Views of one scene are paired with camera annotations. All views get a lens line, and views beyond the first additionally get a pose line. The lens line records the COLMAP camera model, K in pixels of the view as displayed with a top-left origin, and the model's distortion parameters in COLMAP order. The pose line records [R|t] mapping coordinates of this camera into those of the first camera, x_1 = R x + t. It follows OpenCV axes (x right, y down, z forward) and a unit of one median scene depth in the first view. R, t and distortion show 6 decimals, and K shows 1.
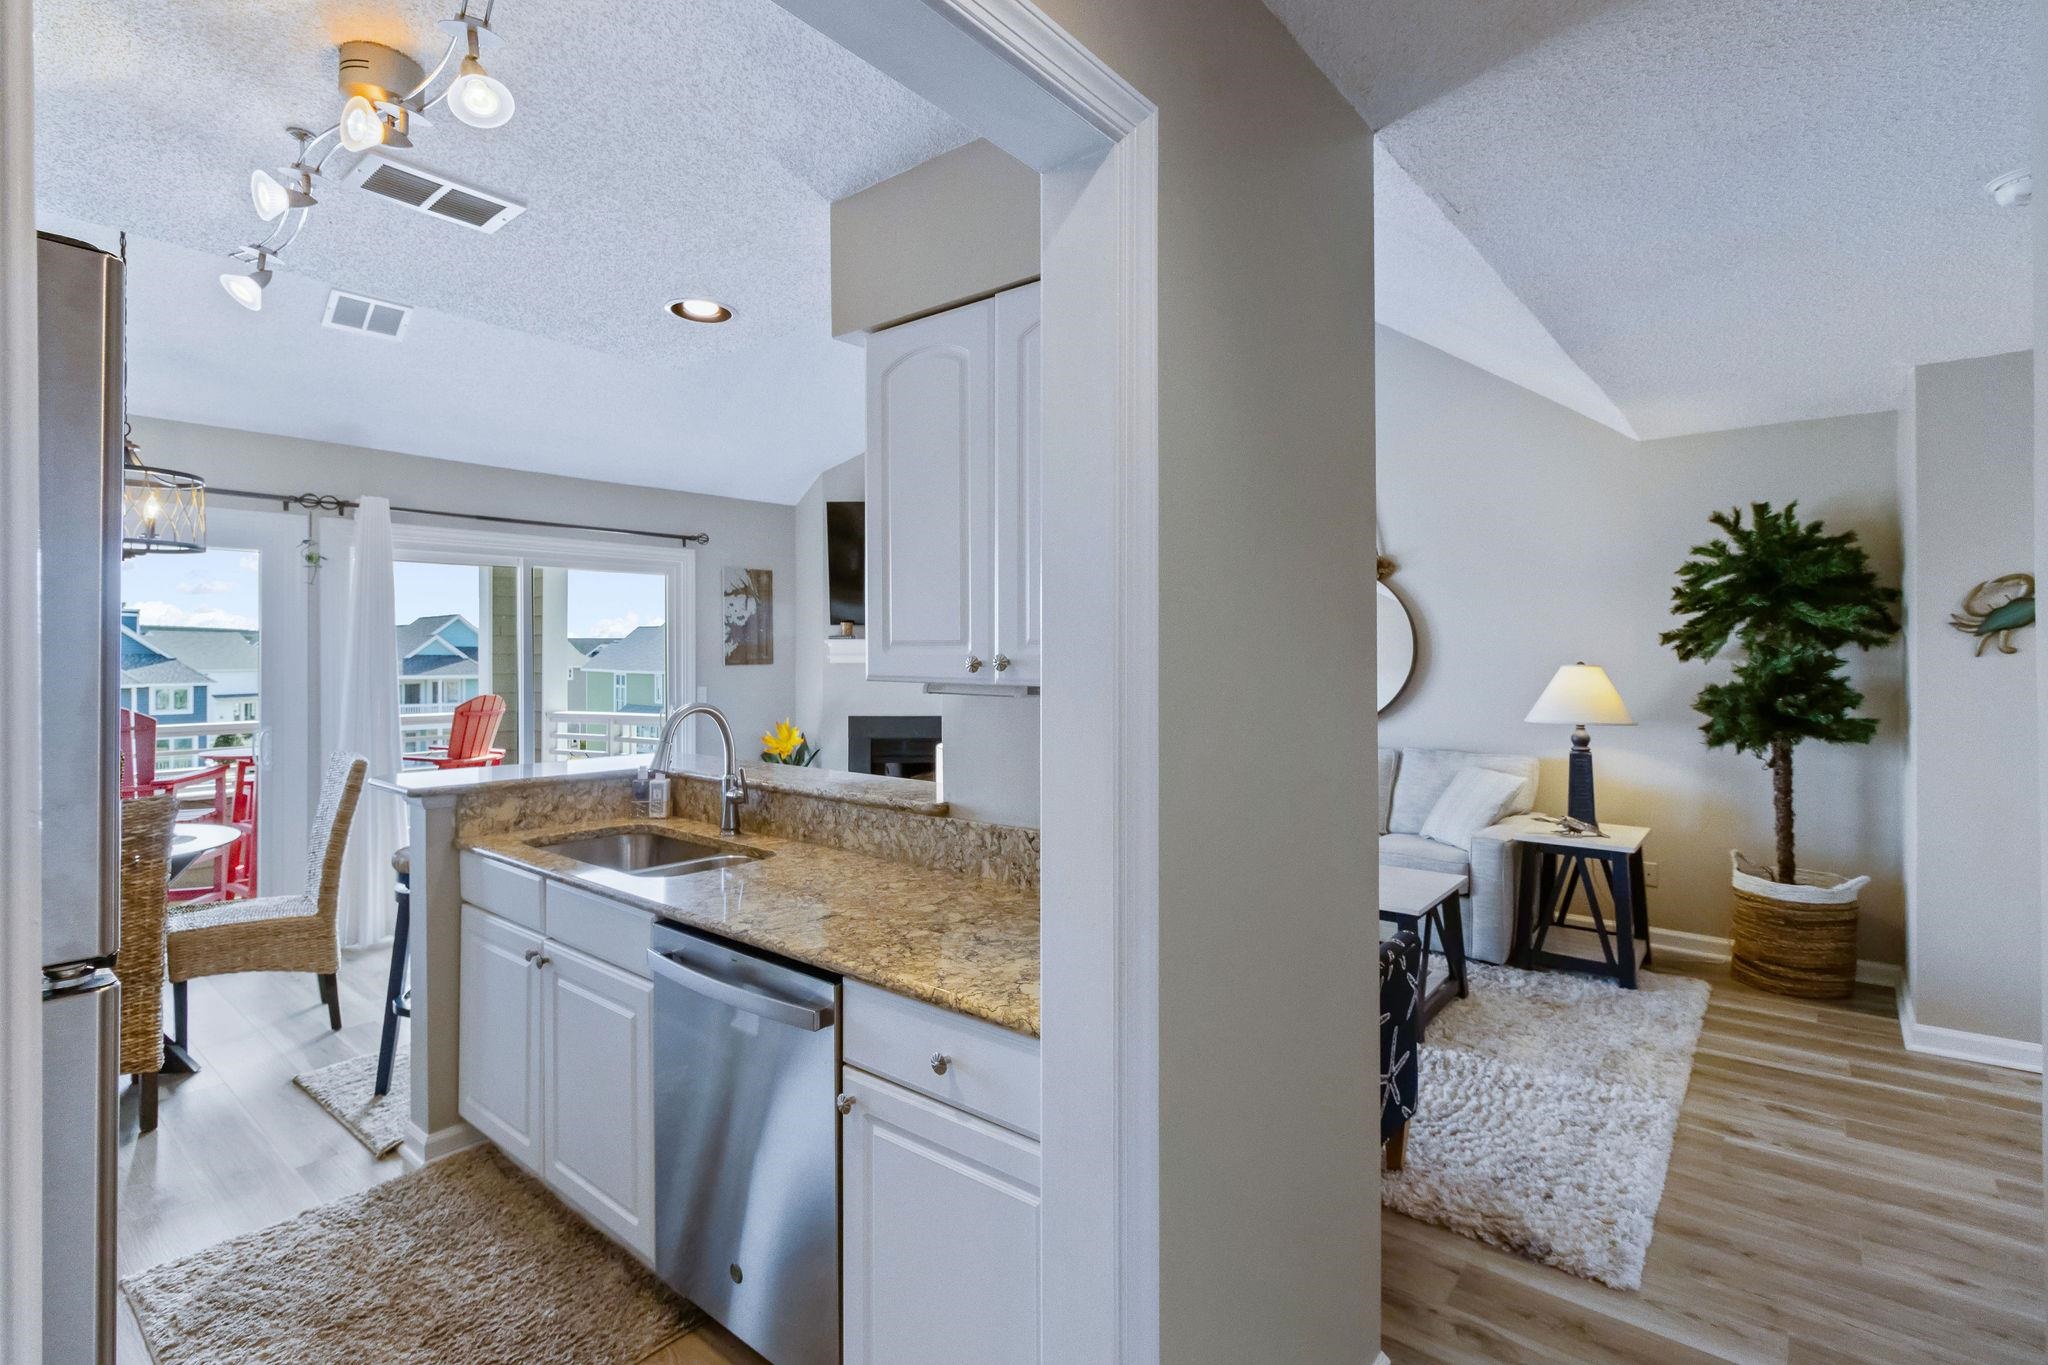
lens RADIAL K [[947.0, 0, 991.9], [0, 947.0, 646.7], [0, 0, 1]] dist [0.002351, 0.002934]
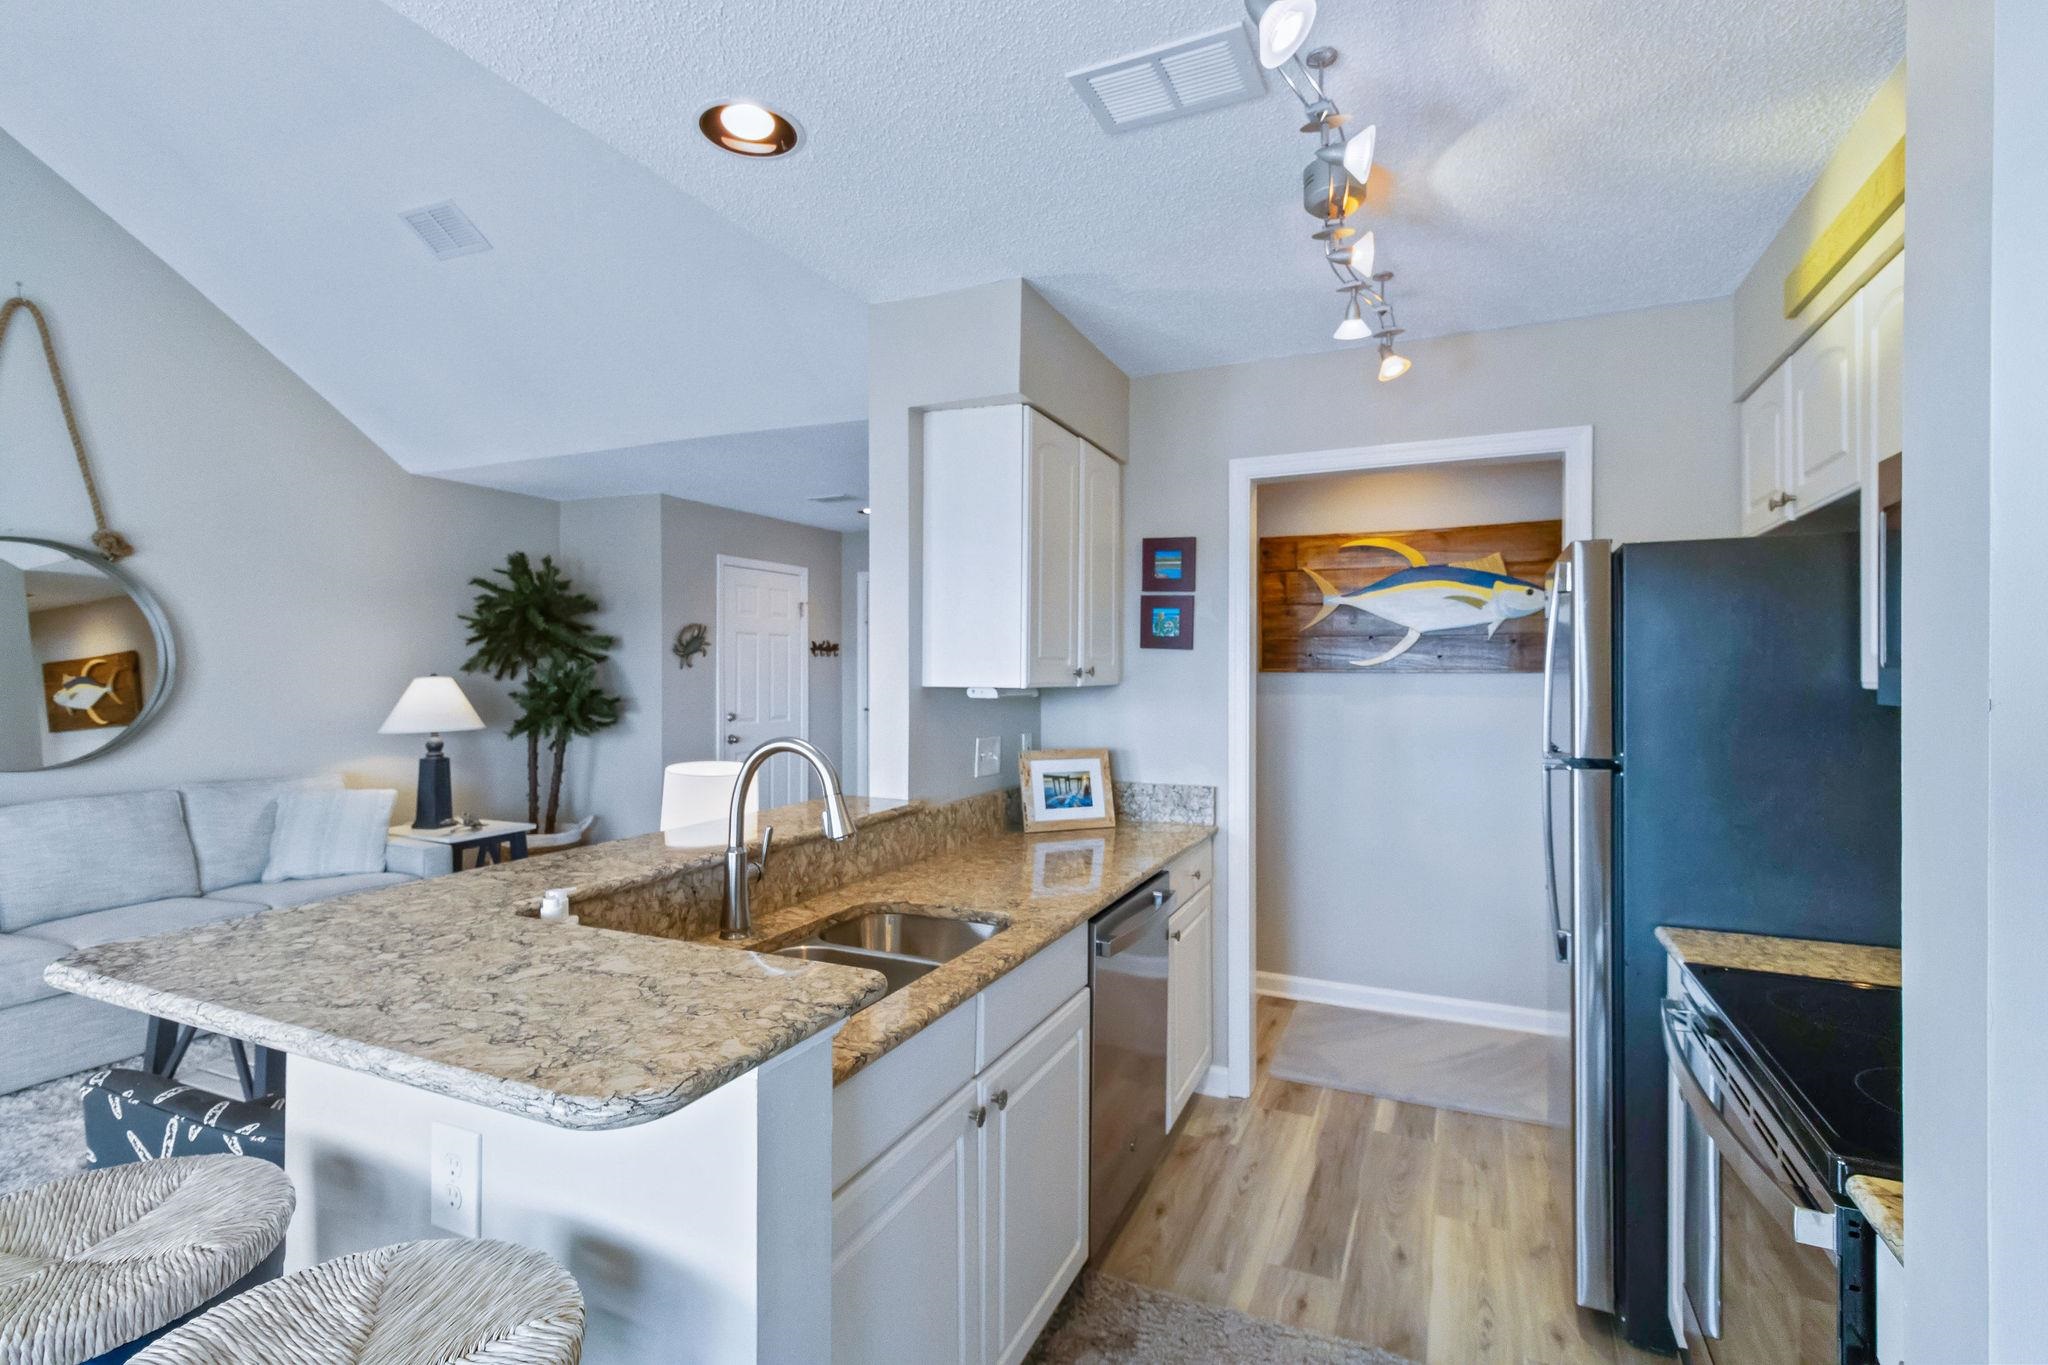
lens RADIAL K [[947.0, 0, 1042.0], [0, 947.0, 671.8], [0, 0, 1]] dist [0.002351, 0.002934]
pose [[-0.272432, -0.004329, 0.962165, -0.851836], [-0.006462, 0.999976, 0.002670, 0.007160], [-0.962153, -0.005490, -0.272453, 0.850740]]
